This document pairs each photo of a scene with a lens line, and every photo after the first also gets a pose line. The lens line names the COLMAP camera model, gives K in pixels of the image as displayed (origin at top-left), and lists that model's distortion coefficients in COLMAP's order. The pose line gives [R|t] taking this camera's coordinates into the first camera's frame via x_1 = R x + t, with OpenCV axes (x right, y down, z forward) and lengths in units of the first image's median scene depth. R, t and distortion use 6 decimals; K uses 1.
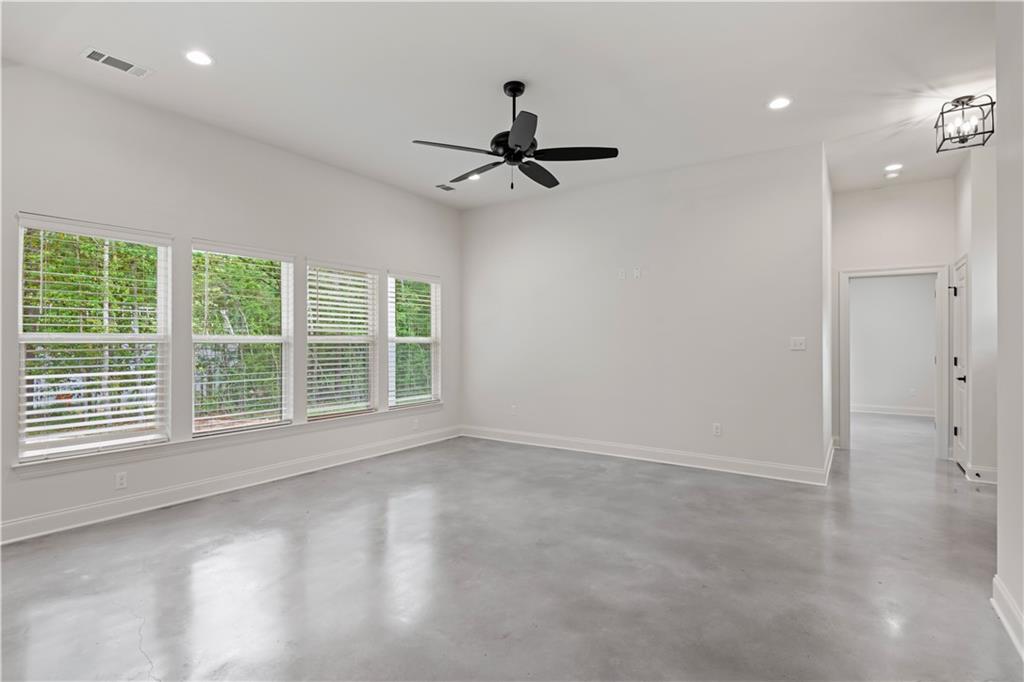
lens RADIAL K [[521.1, 0, 512.0], [0, 521.1, 341.0], [0, 0, 1]] dist [0.000512, 0.000111]
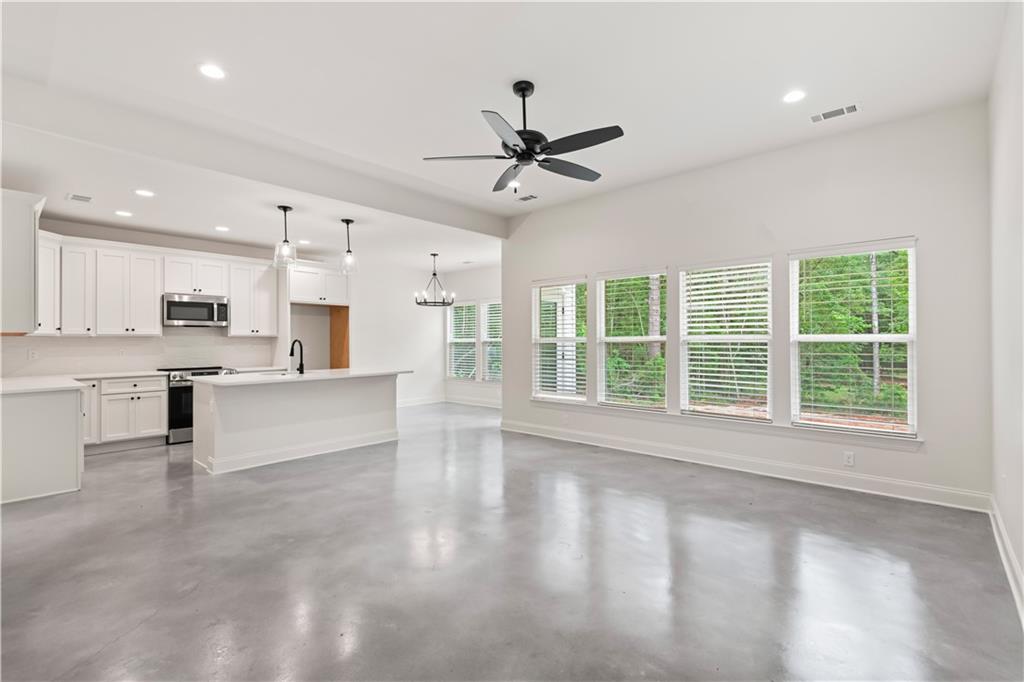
lens RADIAL K [[519.5, 0, 538.3], [0, 519.5, 335.2], [0, 0, 1]] dist [-0.001612, -0.000505]
pose [[-0.166504, -0.010822, -0.985981, 0.698918], [0.004382, 0.999922, -0.011715, 0.000582], [0.986031, -0.006271, -0.166443, 0.851271]]
